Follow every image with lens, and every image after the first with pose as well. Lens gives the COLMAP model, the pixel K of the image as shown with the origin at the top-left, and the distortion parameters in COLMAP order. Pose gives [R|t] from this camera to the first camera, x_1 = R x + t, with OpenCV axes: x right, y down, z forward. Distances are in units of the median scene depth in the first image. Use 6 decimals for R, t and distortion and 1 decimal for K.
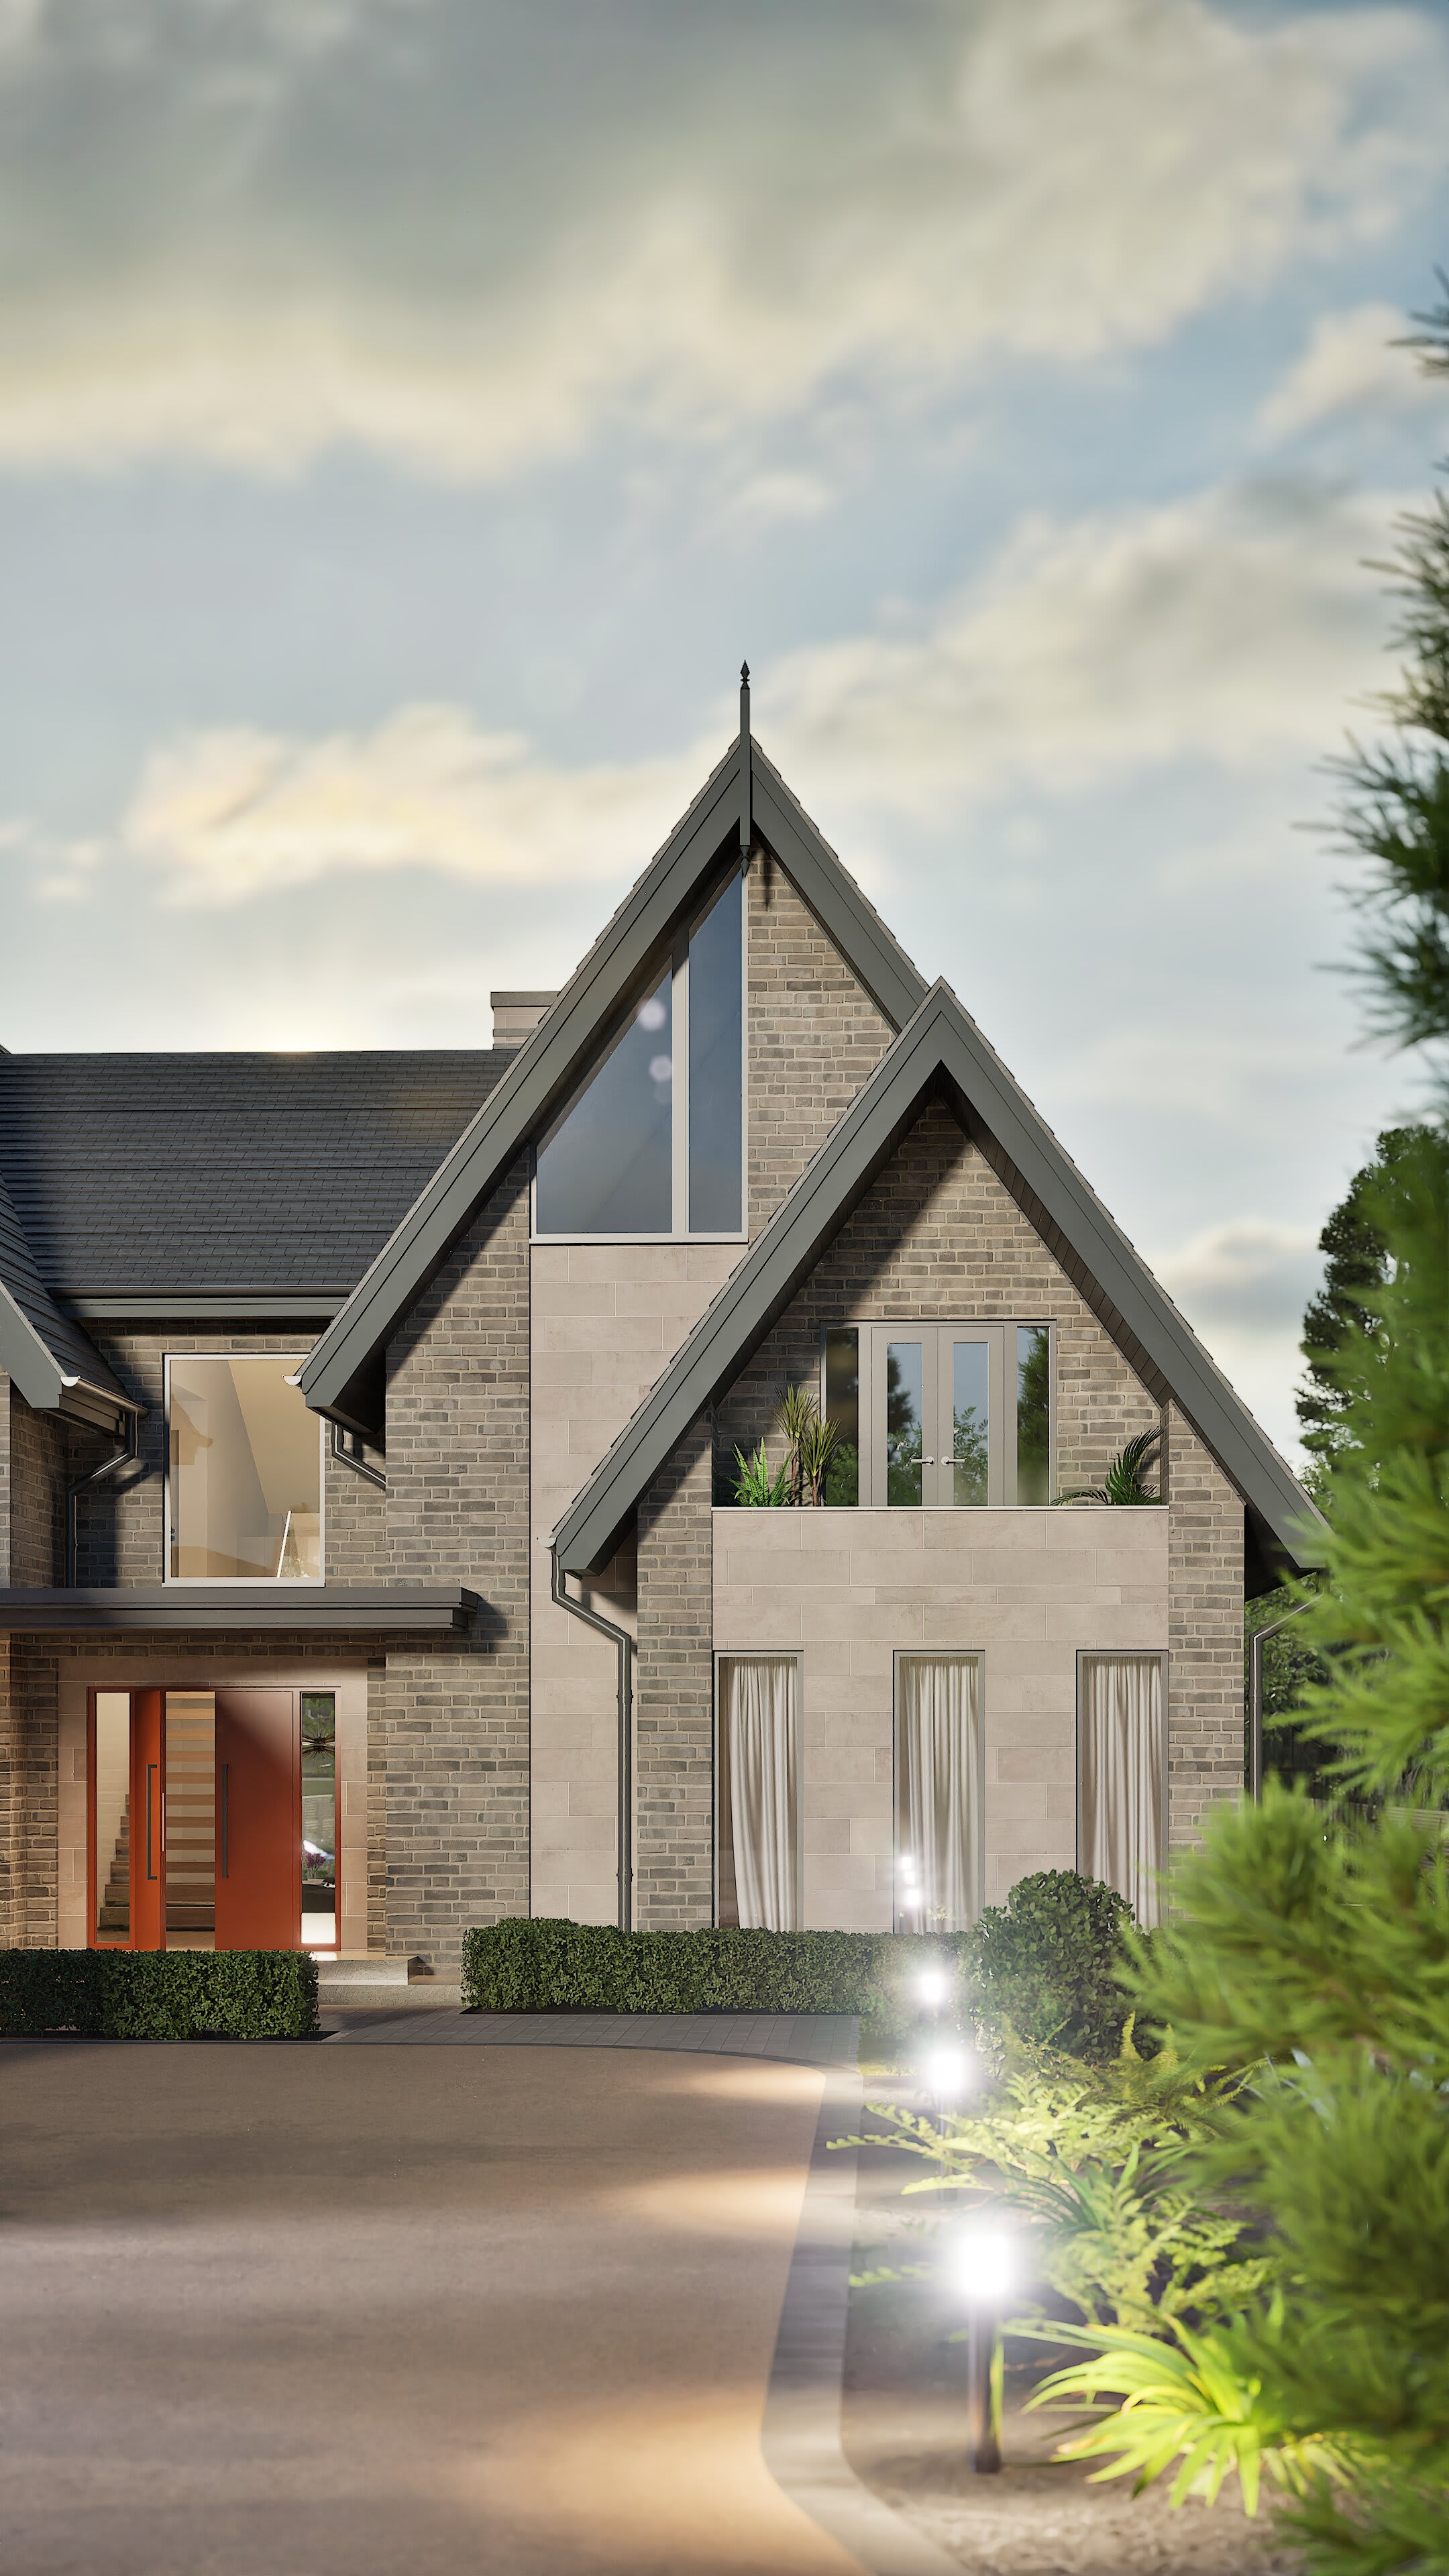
lens RADIAL K [[2749.6, 0, 724.5], [0, 2749.6, 1288.0], [0, 0, 1]] dist [-0.012083, -0.031330]
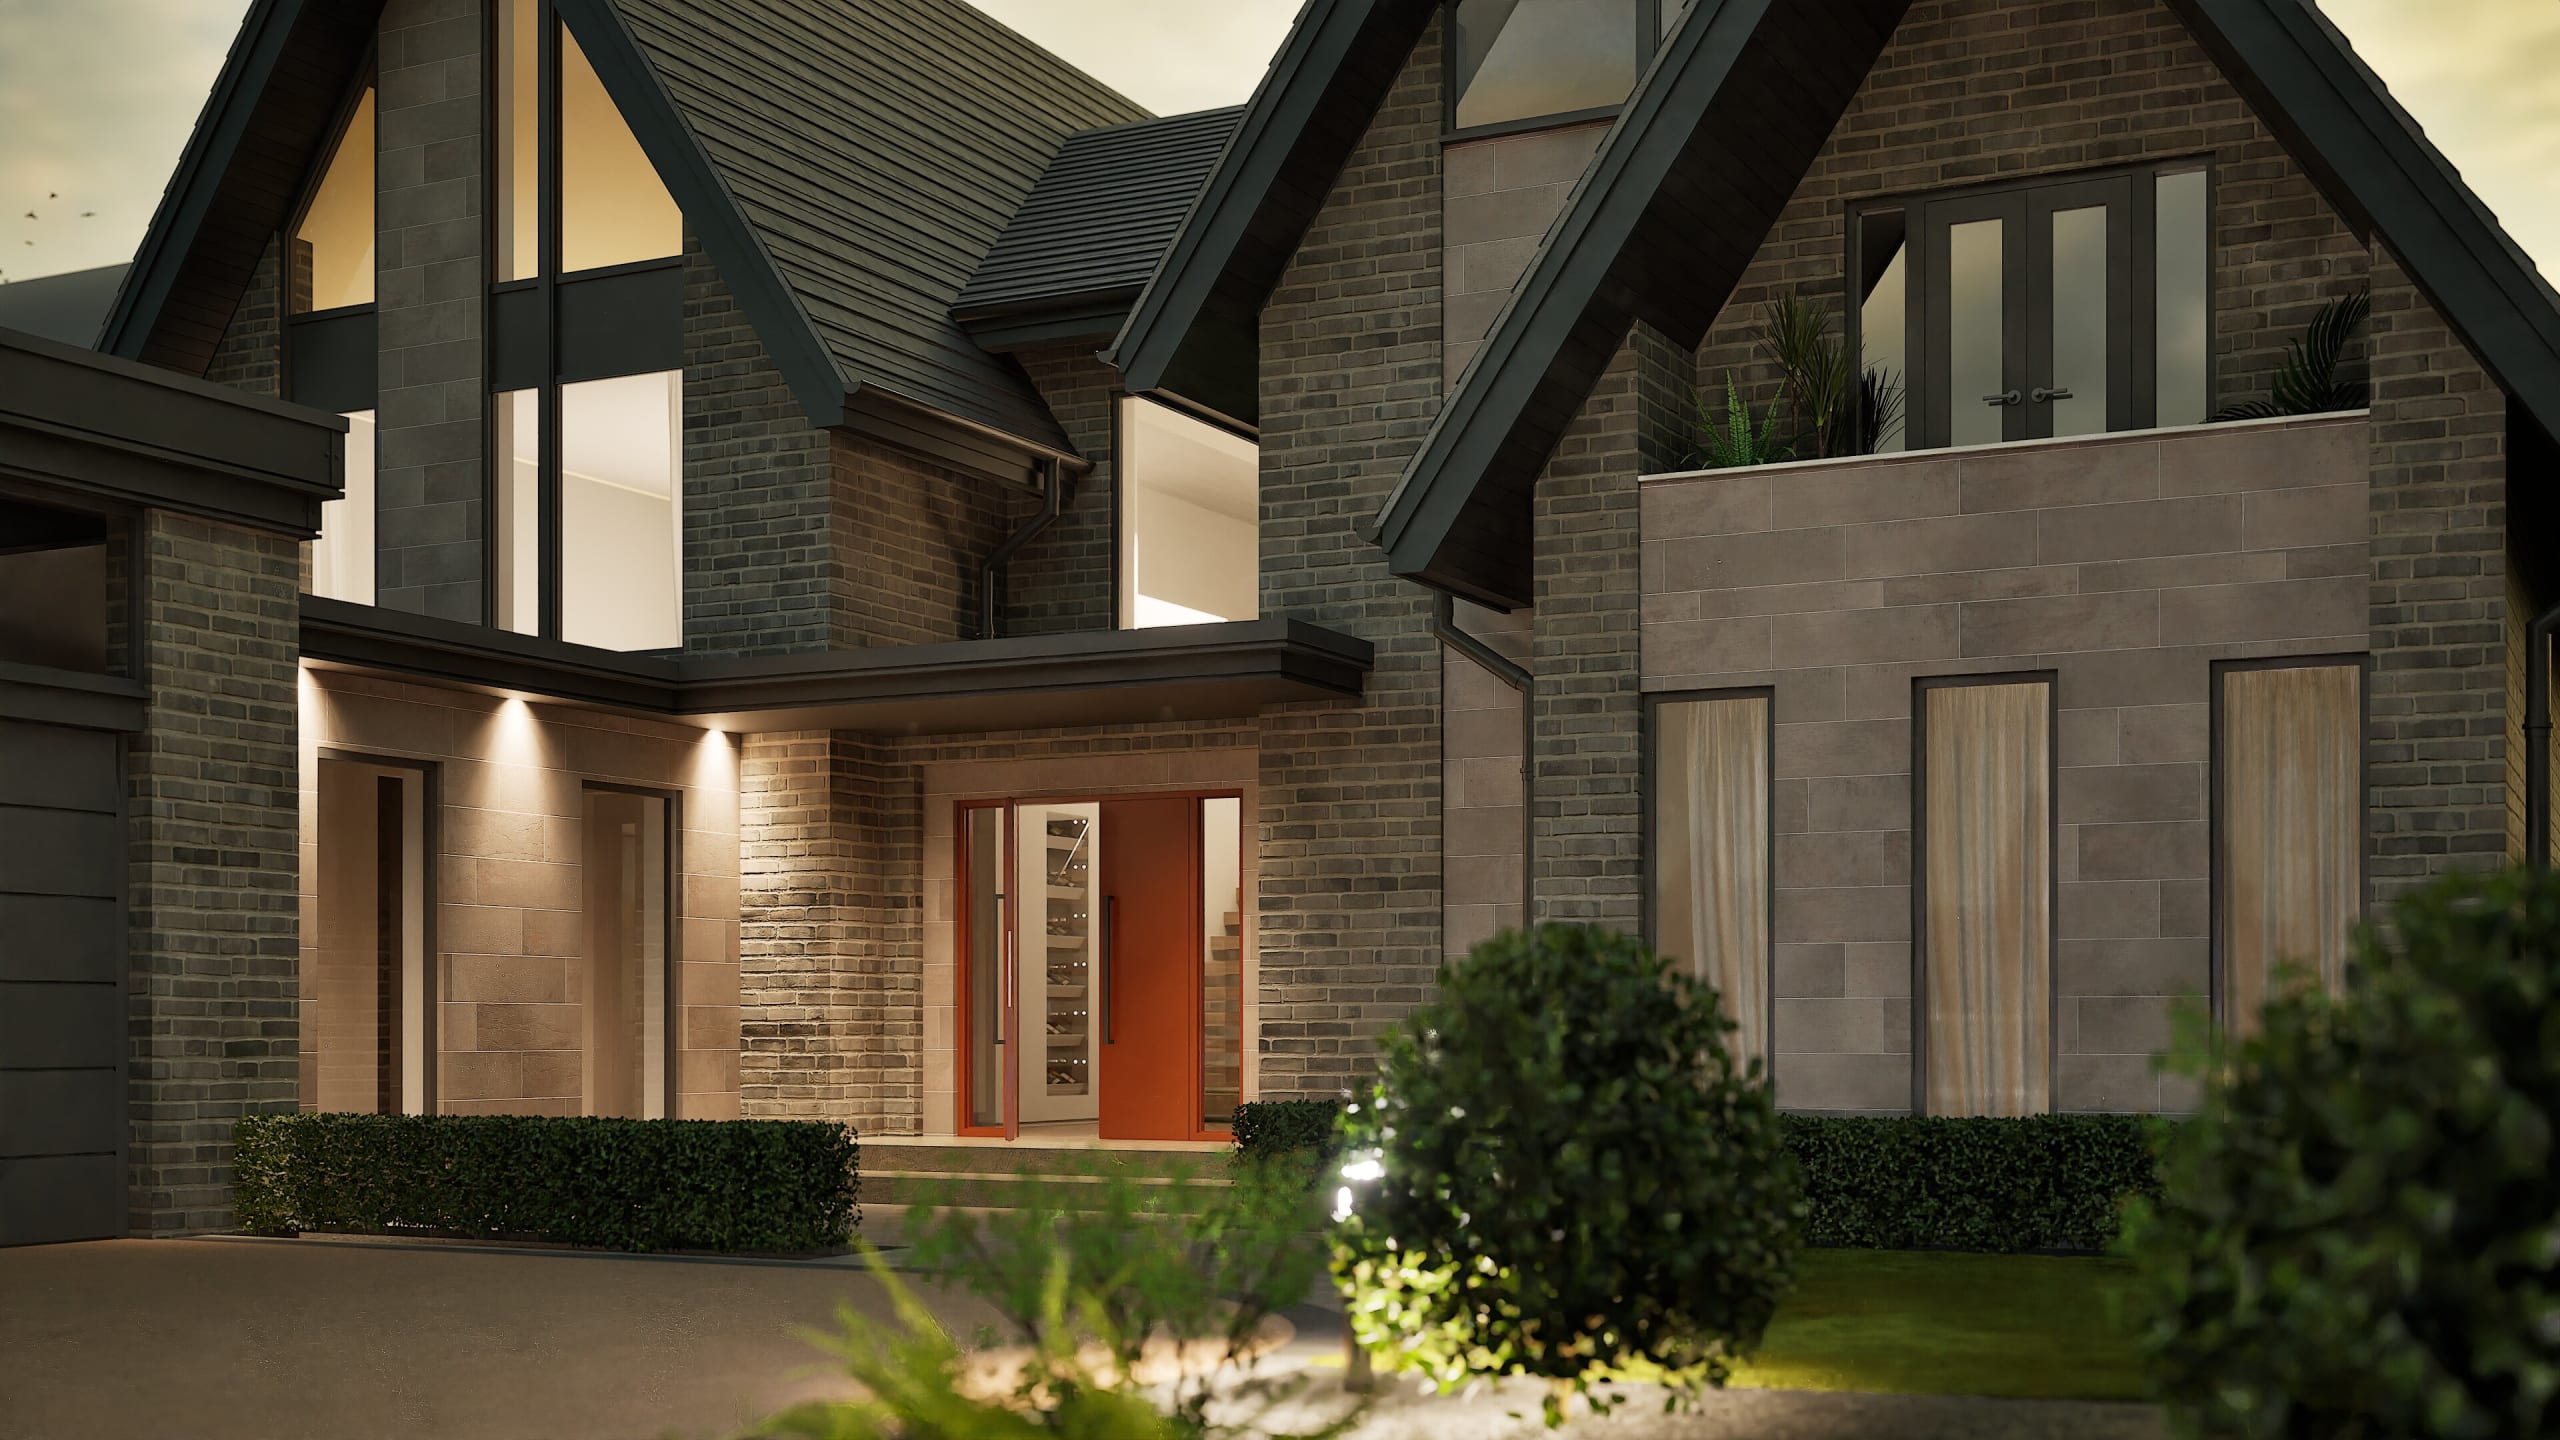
lens RADIAL K [[2732.6, 0, 1279.5], [0, 2732.6, 766.2], [0, 0, 1]] dist [-0.012083, -0.031330]
pose [[0.938431, -0.030504, -0.344116, 0.129857], [0.062240, 0.994724, 0.081554, 0.085732], [0.339813, -0.097951, 0.935378, 0.341829]]
